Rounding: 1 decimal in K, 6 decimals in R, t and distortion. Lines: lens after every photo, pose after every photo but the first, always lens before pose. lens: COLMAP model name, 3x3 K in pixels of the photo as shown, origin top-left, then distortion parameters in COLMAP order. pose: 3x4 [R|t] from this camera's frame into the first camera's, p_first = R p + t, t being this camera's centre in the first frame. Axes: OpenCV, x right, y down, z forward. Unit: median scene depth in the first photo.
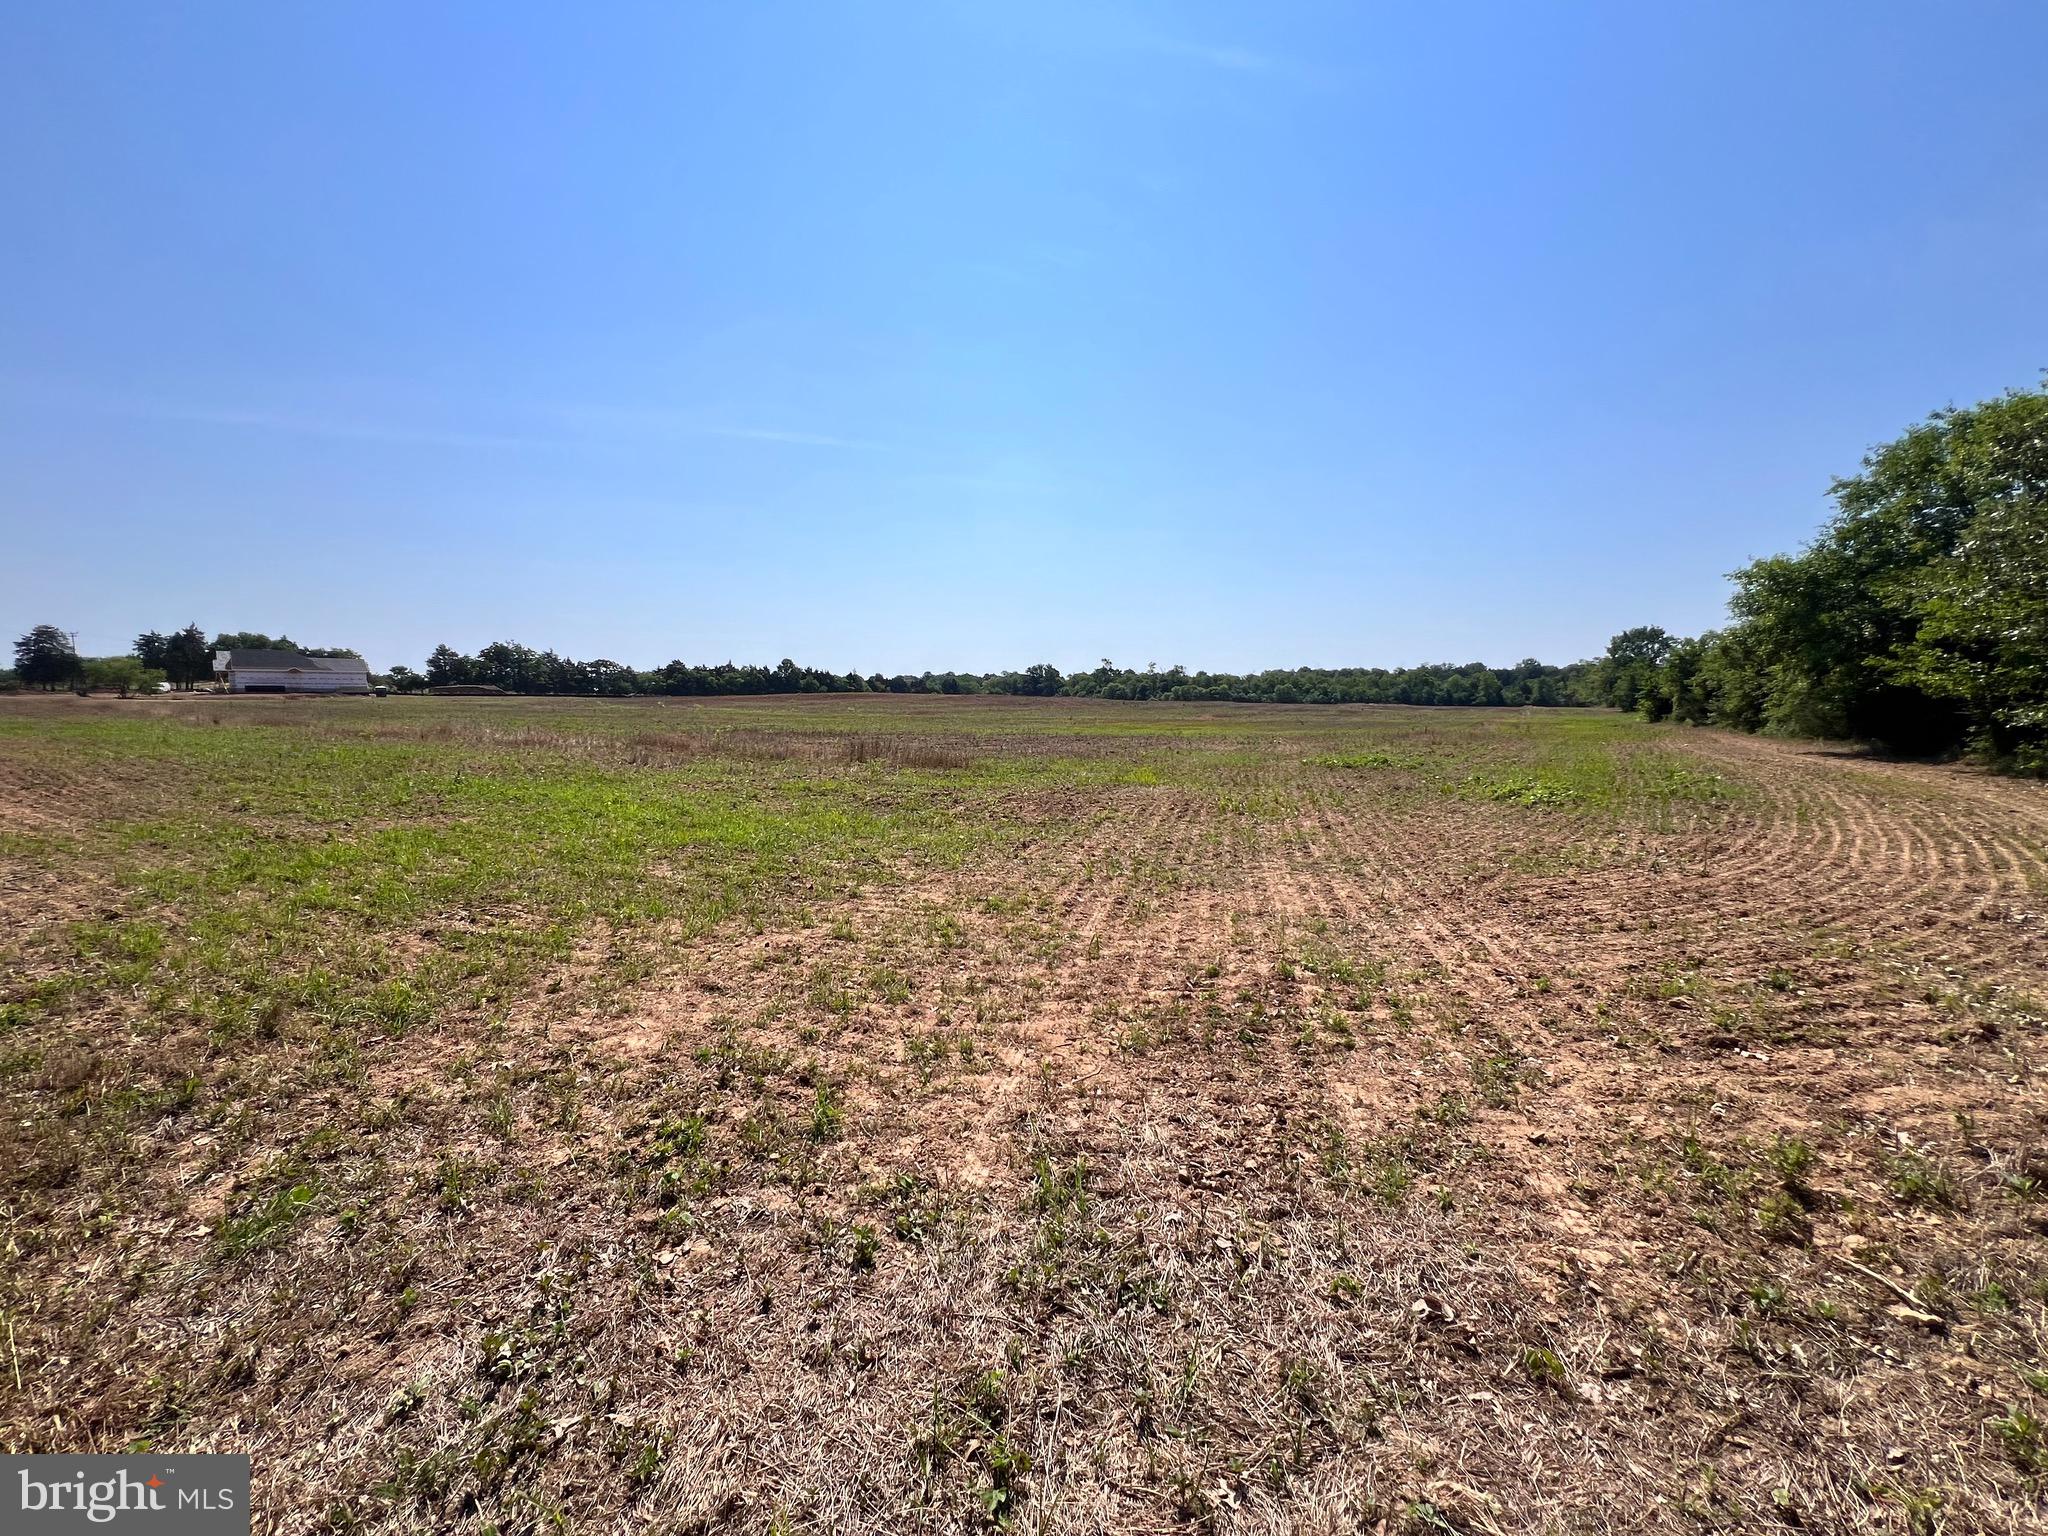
lens RADIAL K [[812.5, 0, 1018.8], [0, 812.5, 763.1], [0, 0, 1]] dist [-0.007910, 0.000828]
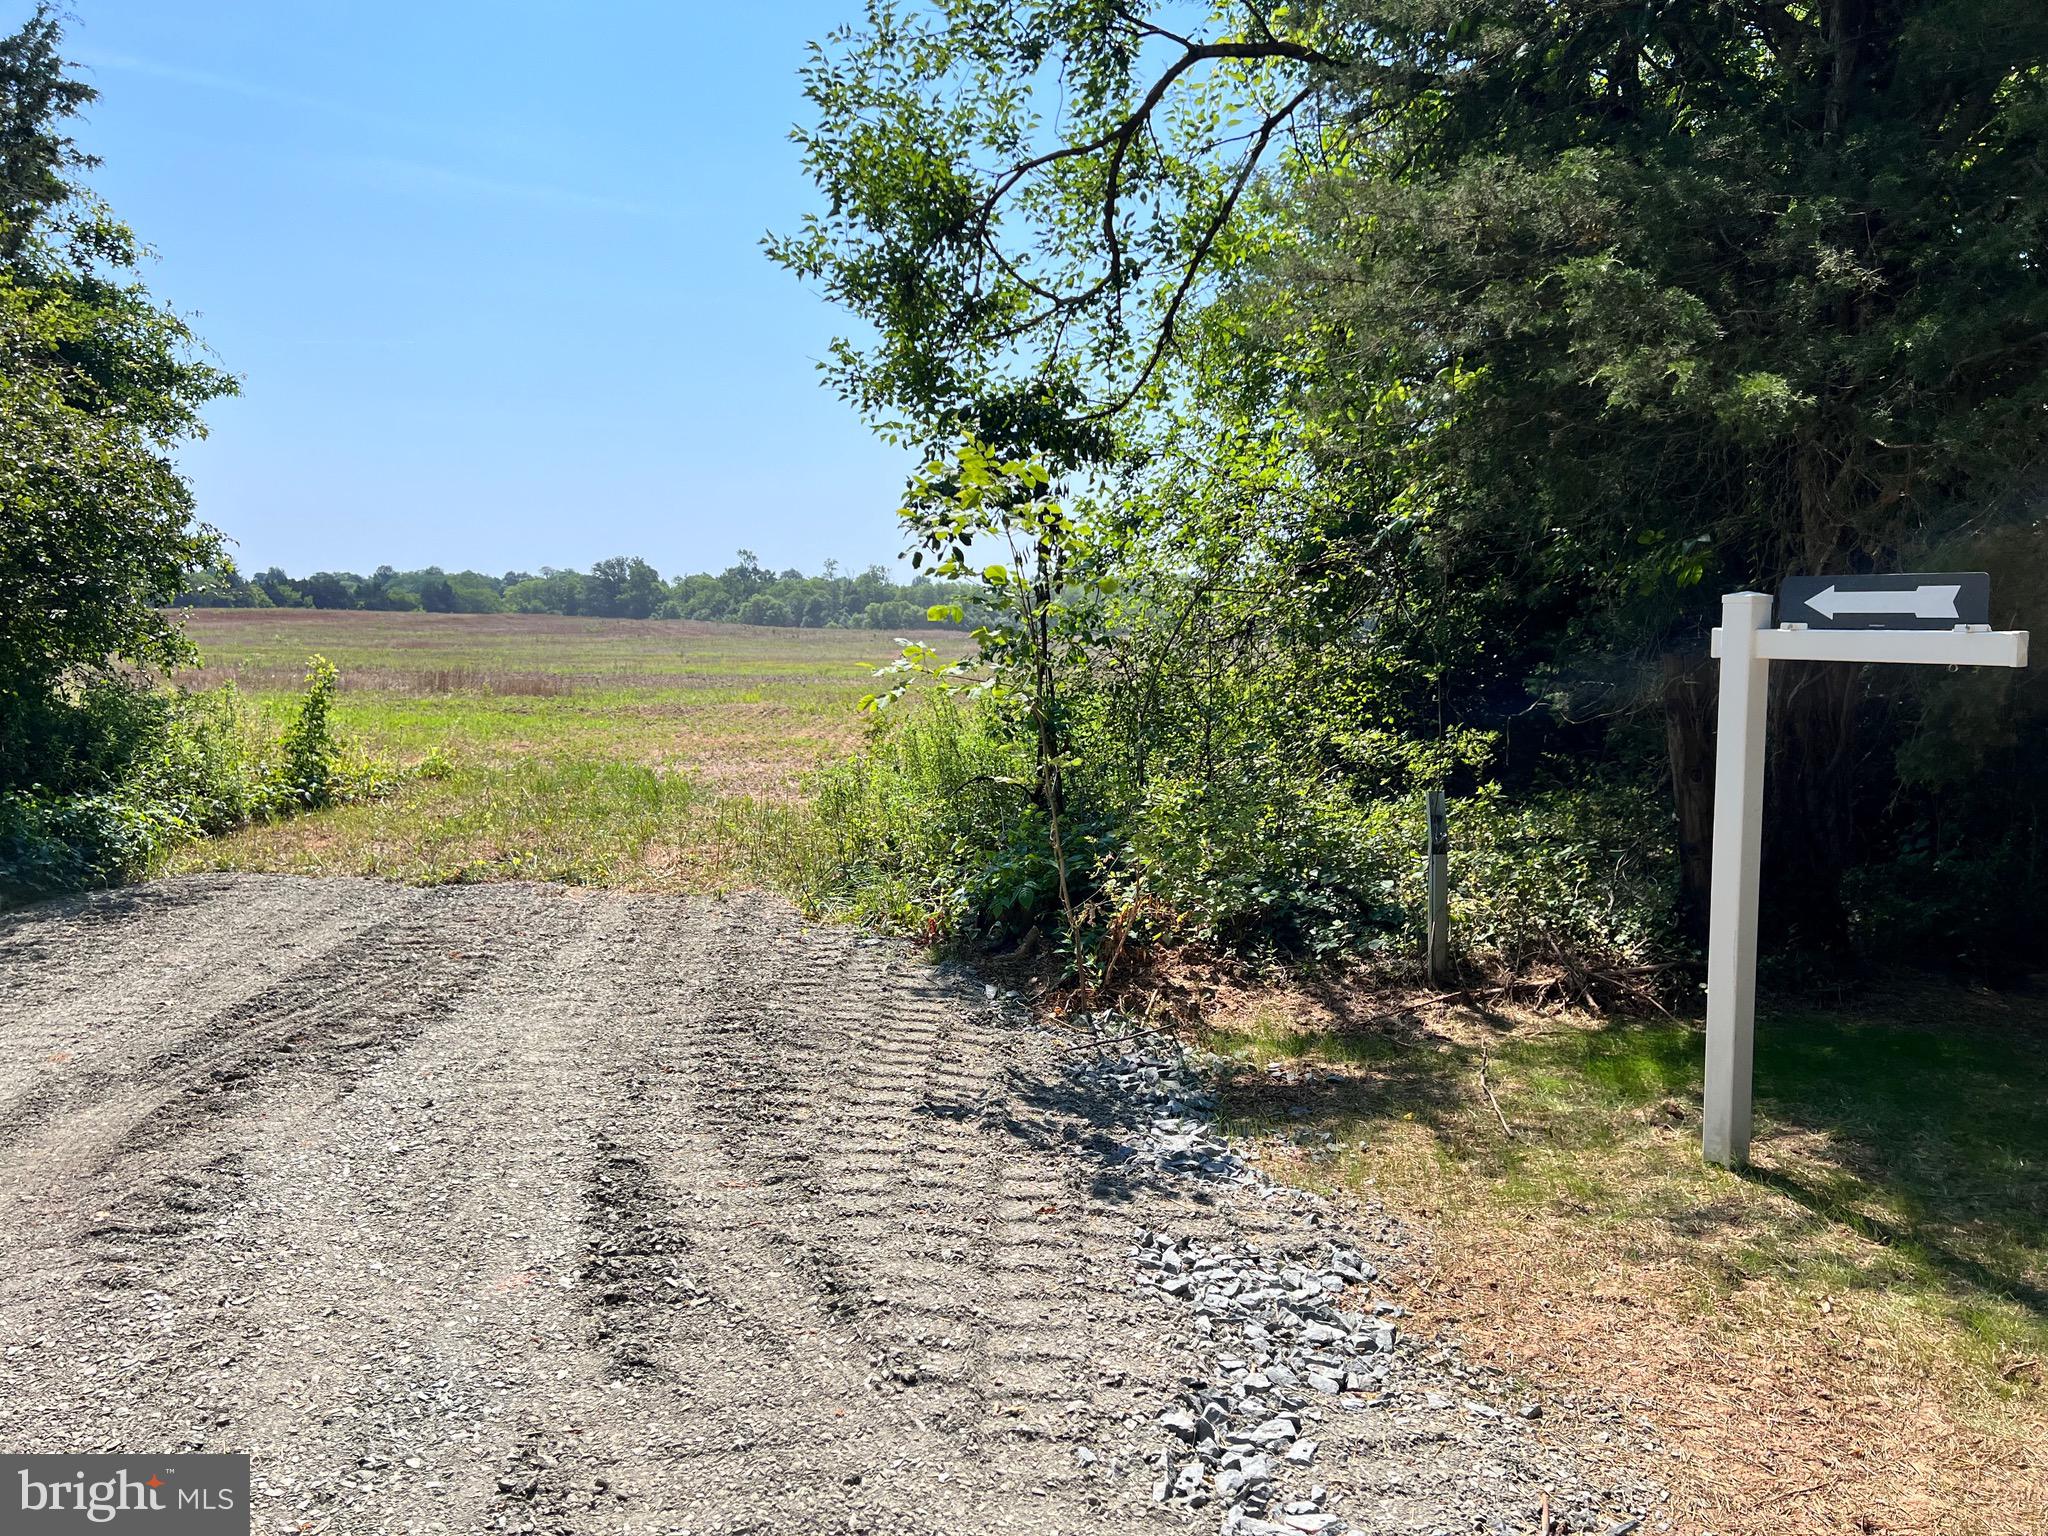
lens RADIAL K [[1520.3, 0, 1051.5], [0, 1520.3, 792.2], [0, 0, 1]] dist [0.057557, -0.067028]
pose [[0.955086, -0.028104, 0.294993, -0.085063], [0.018924, 0.999245, 0.033931, 0.083931], [-0.295724, -0.026825, 0.954897, -1.132711]]
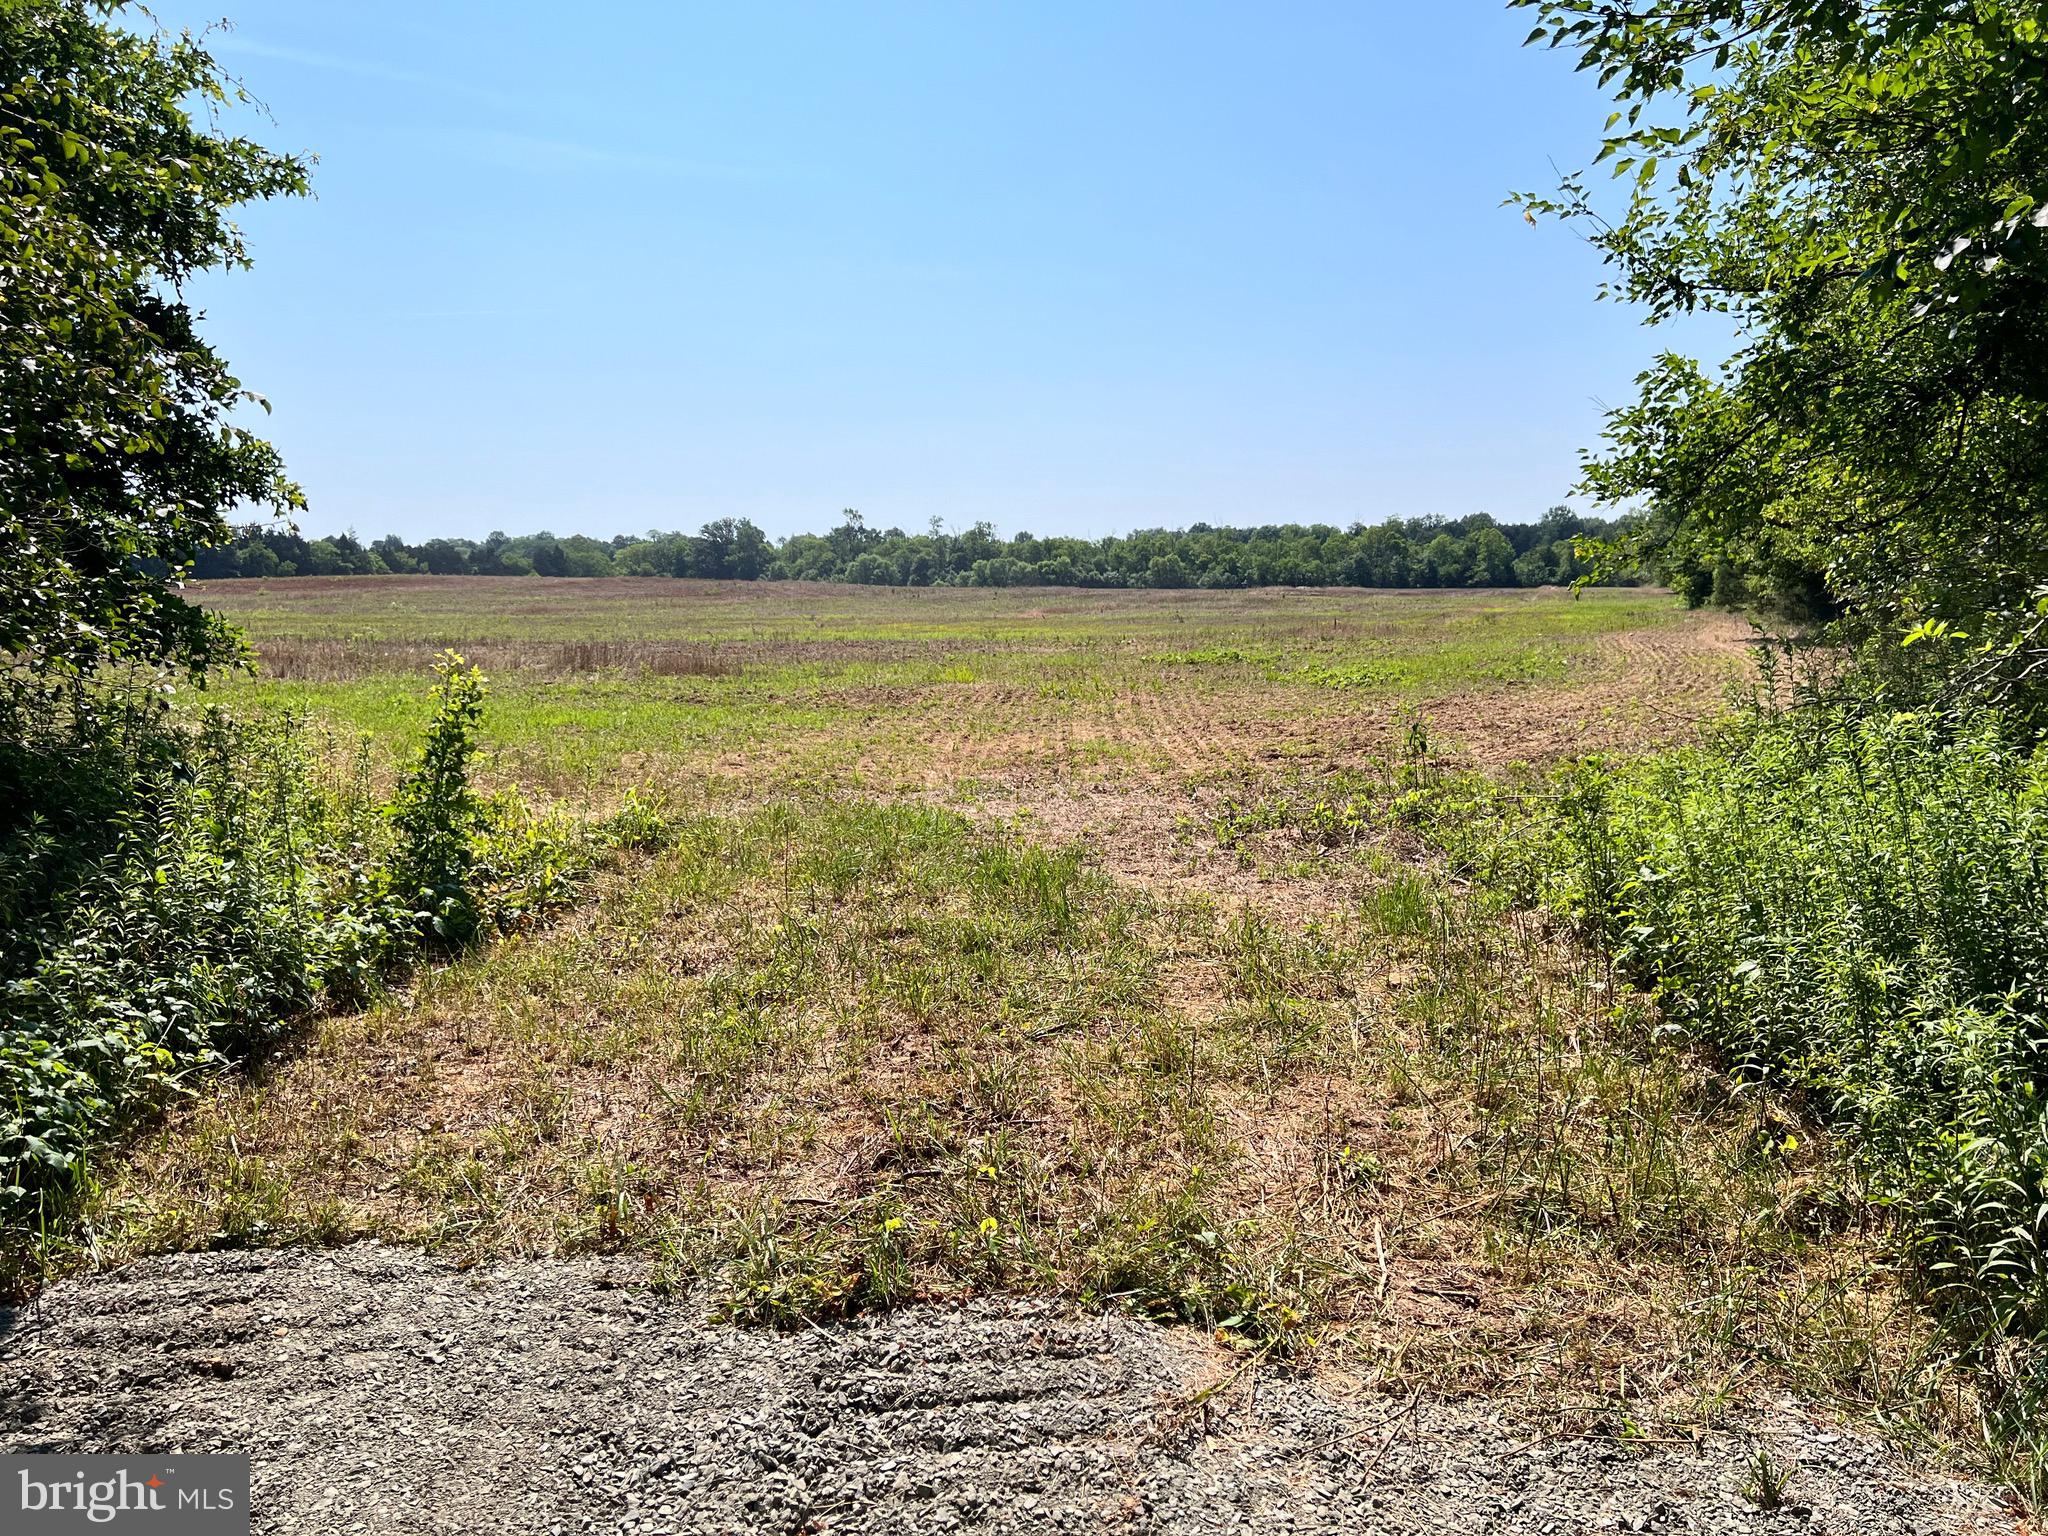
lens RADIAL K [[1520.3, 0, 1056.5], [0, 1520.3, 779.0], [0, 0, 1]] dist [0.057557, -0.067028]
pose [[0.971099, -0.041475, 0.235044, -0.151200], [0.029875, 0.998163, 0.052702, 0.049627], [-0.236798, -0.044157, 0.970555, -0.703230]]
